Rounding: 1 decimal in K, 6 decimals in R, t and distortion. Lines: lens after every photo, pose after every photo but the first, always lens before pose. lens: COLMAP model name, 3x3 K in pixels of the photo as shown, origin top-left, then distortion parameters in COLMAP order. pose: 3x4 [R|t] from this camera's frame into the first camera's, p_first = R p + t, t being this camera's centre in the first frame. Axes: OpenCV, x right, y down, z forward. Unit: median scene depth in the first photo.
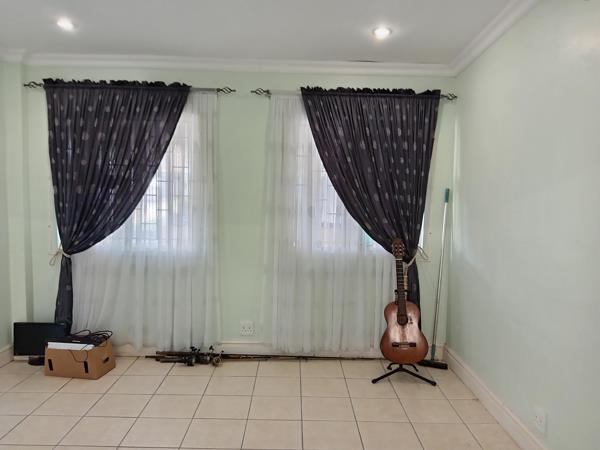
lens RADIAL K [[473.0, 0, 300.0], [0, 473.0, 225.0], [0, 0, 1]] dist [0.003331, -0.008015]
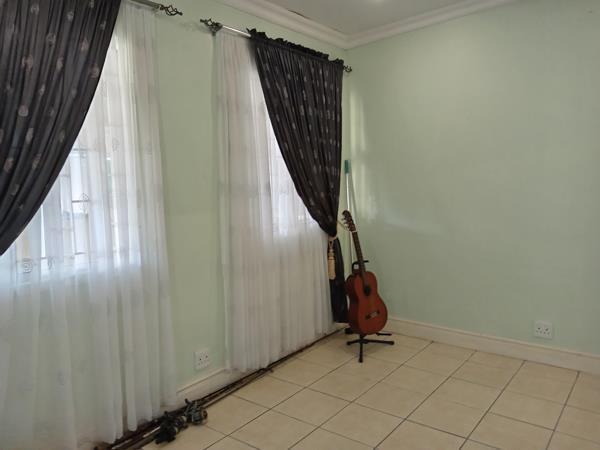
lens RADIAL K [[490.3, 0, 300.0], [0, 490.3, 225.0], [0, 0, 1]] dist [-0.009138, -0.011317]
pose [[0.590867, -0.113436, 0.798754, -0.622717], [0.078657, 0.993449, 0.082900, -0.032400], [-0.802925, 0.013845, 0.595919, 0.459050]]
